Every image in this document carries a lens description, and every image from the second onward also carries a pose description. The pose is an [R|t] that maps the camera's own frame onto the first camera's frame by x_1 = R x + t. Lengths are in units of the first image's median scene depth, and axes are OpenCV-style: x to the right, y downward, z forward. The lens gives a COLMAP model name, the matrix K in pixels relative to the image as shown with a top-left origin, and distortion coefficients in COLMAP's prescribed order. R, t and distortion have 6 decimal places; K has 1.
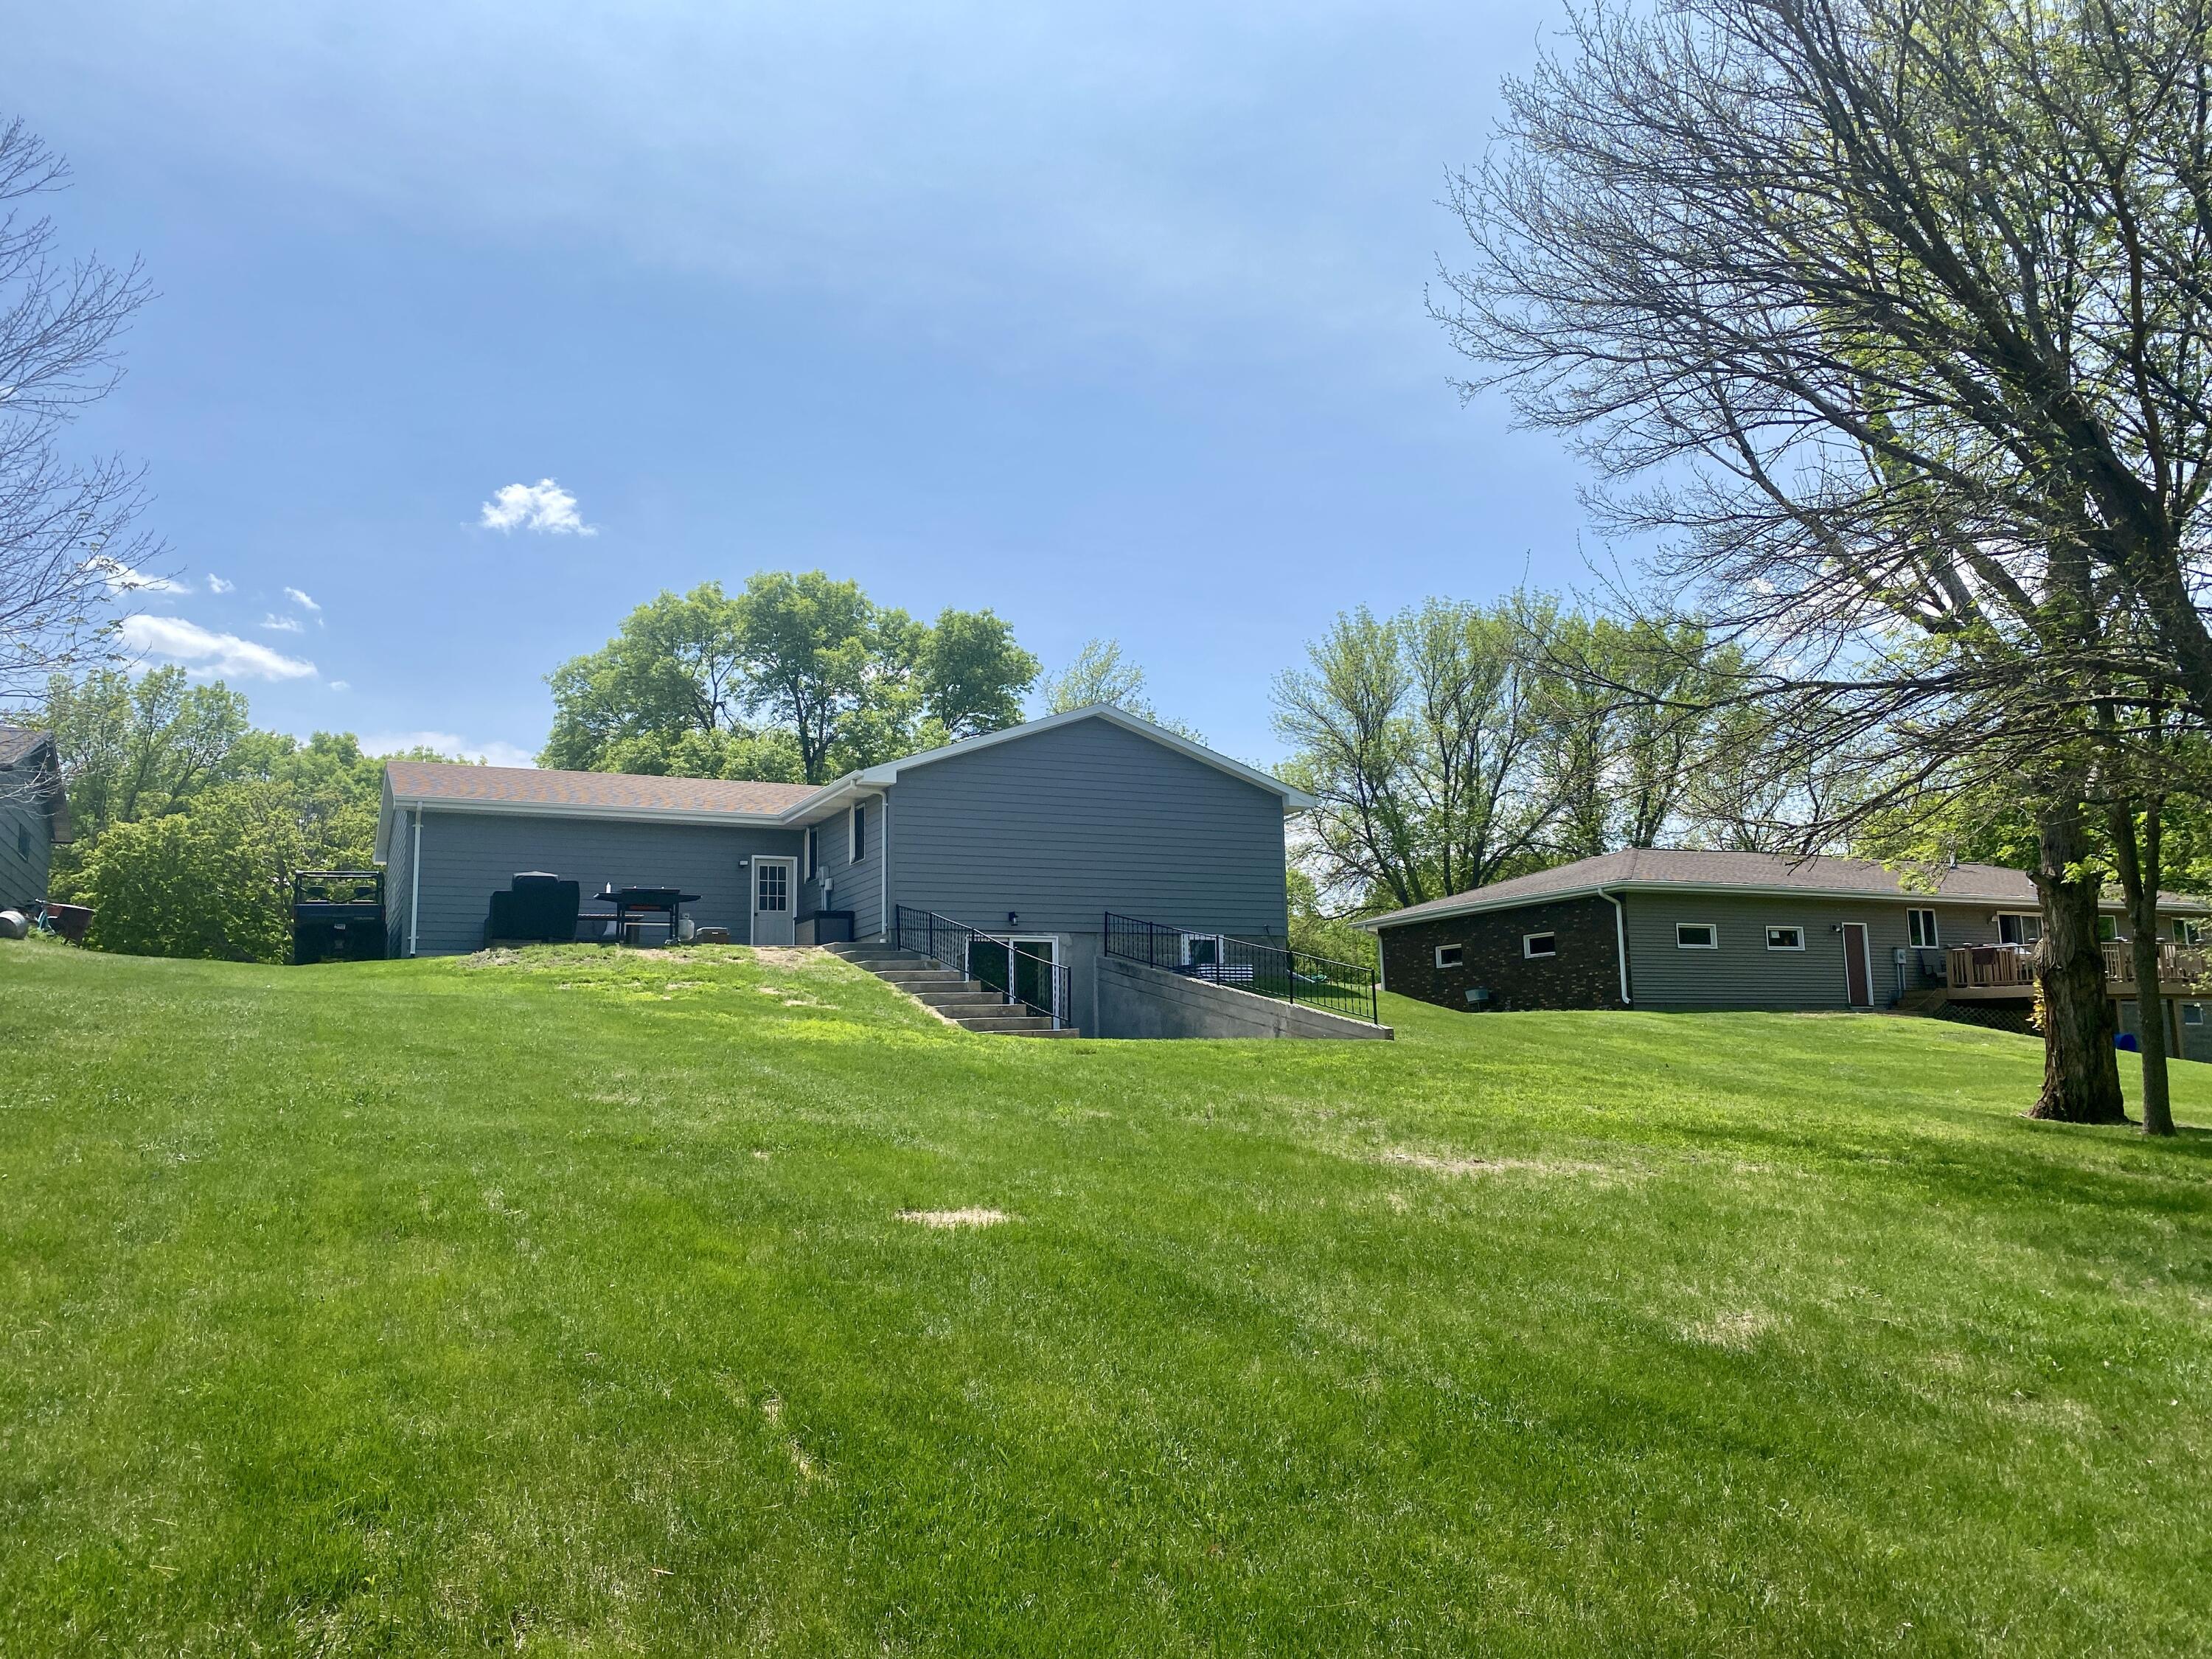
lens RADIAL K [[1693.1, 0, 1103.7], [0, 1693.1, 829.6], [0, 0, 1]] dist [0.060402, 0.000747]
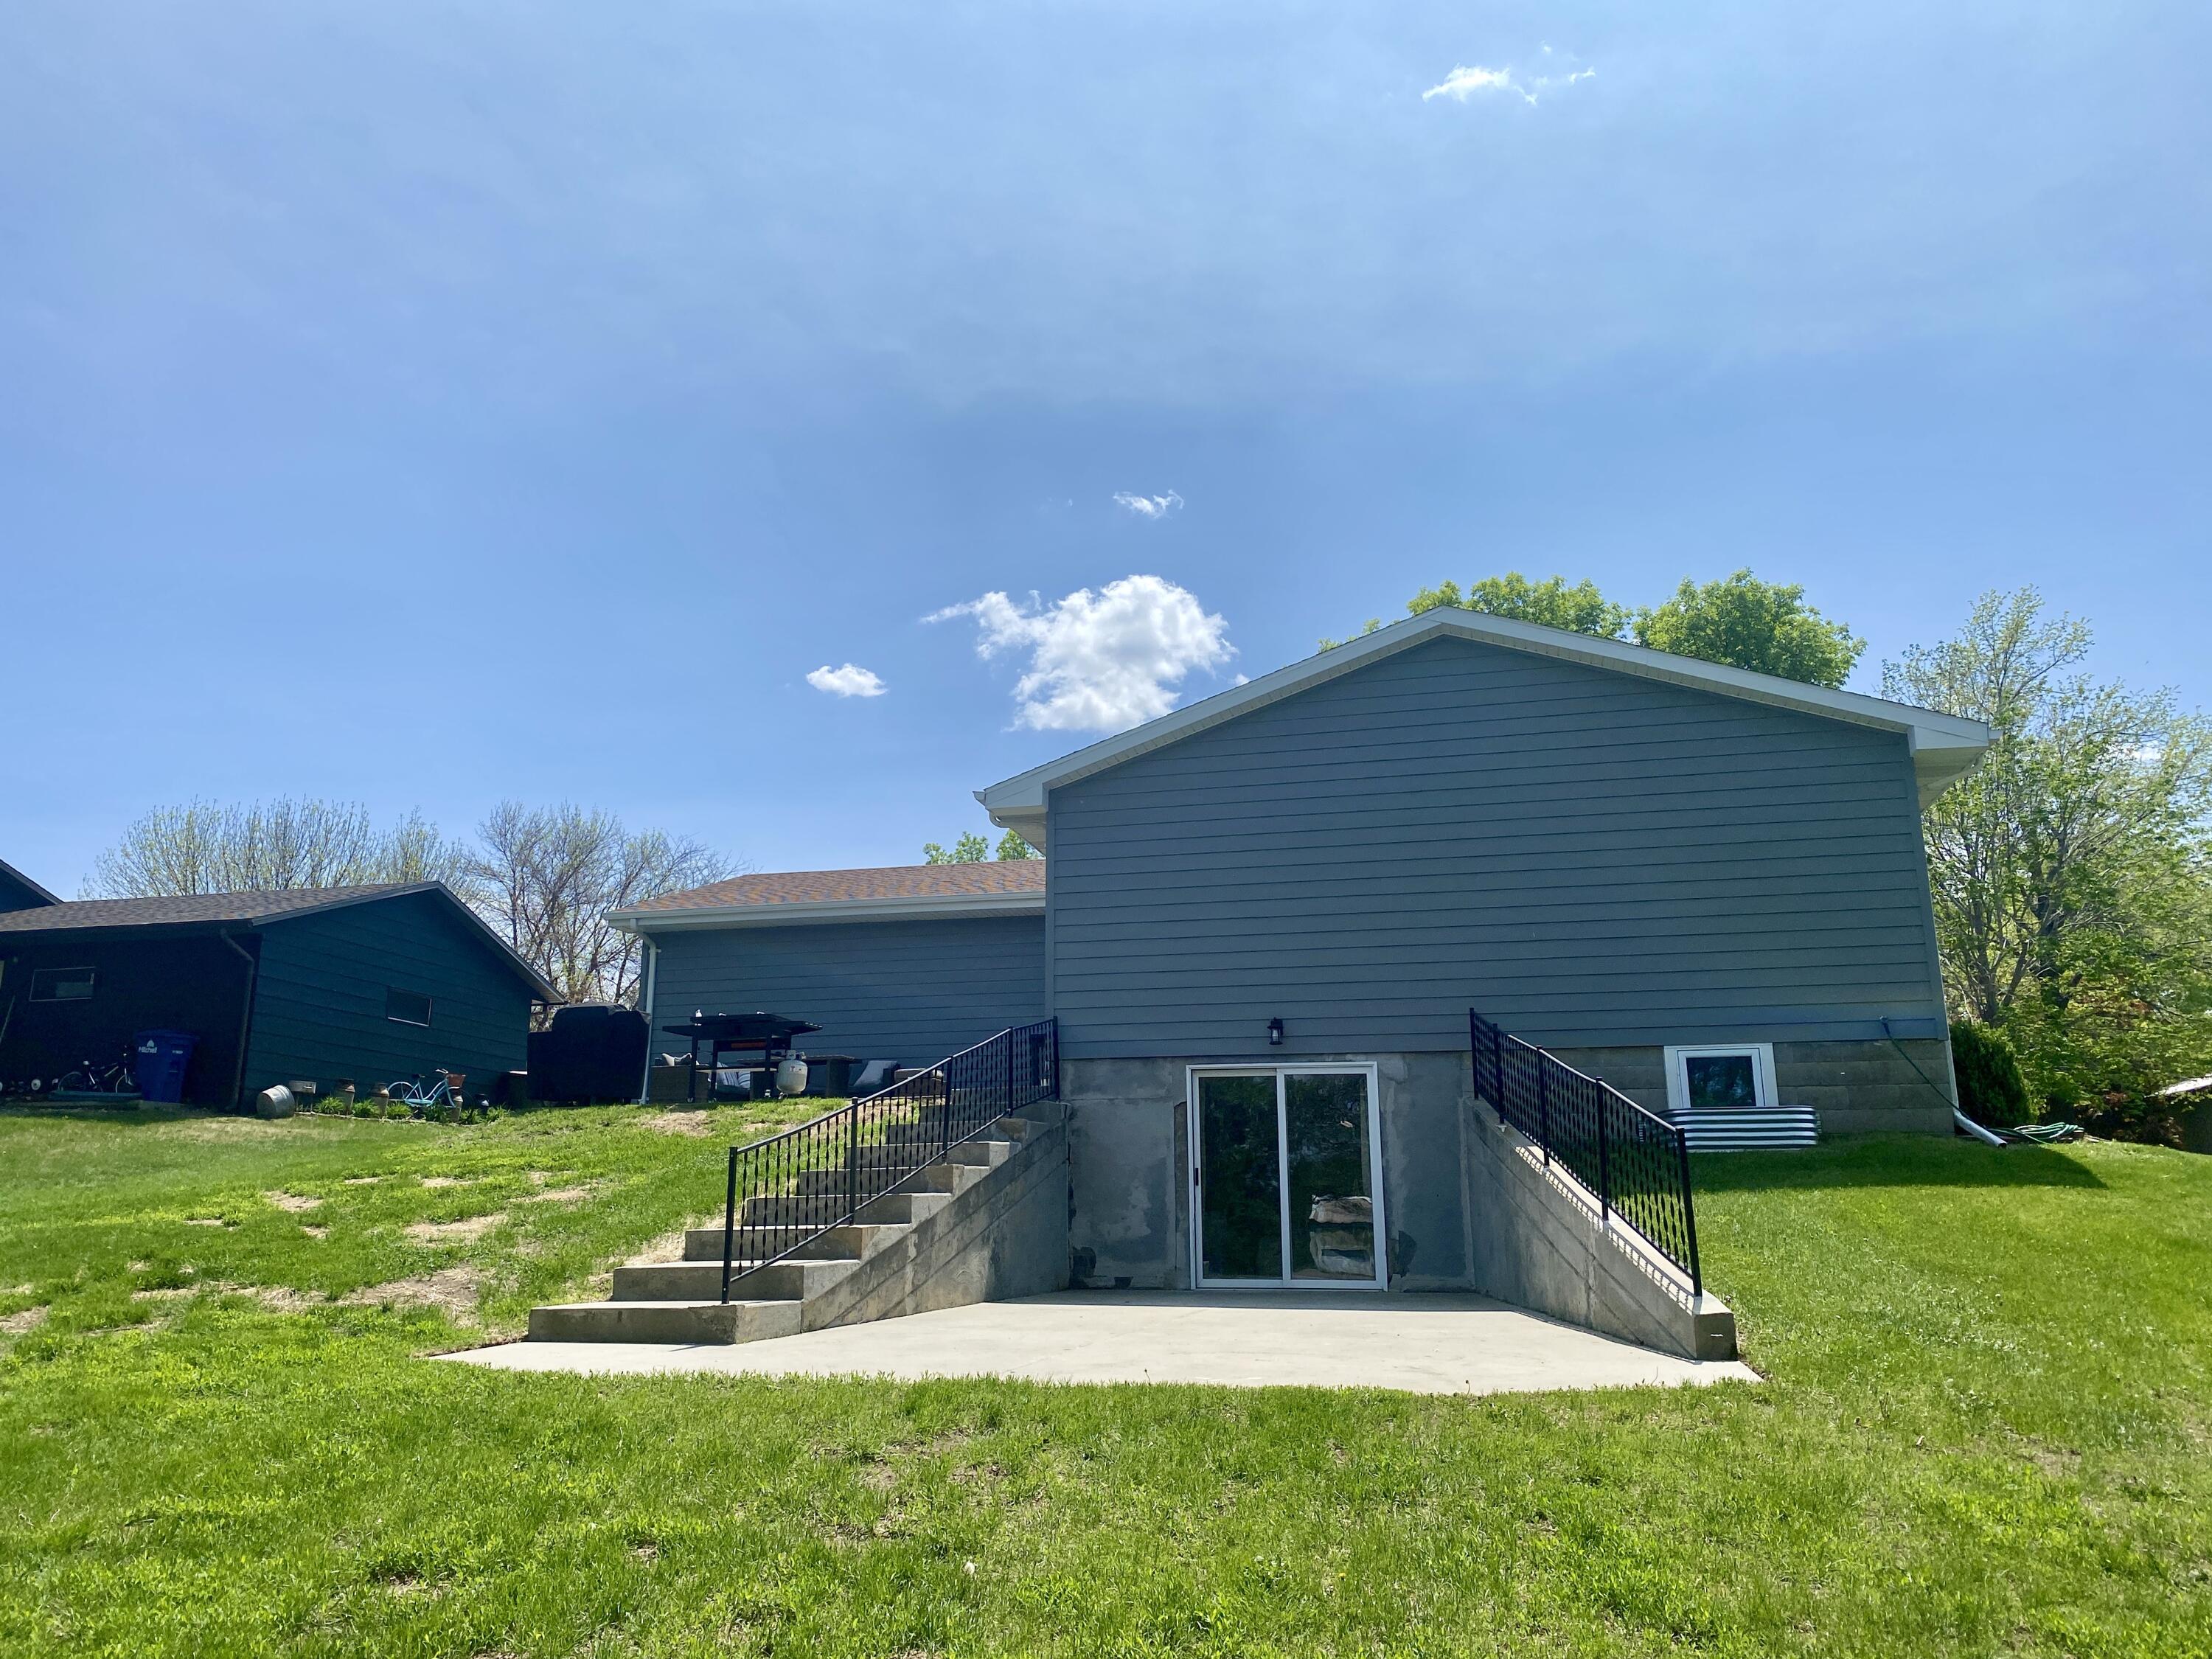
lens RADIAL K [[1693.1, 0, 1107.3], [0, 1693.1, 823.9], [0, 0, 1]] dist [0.060402, 0.000747]
pose [[0.781339, -0.129793, -0.610462, 0.233992], [0.077918, 0.990770, -0.110923, 0.042373], [0.619224, 0.039102, 0.784240, 0.543589]]
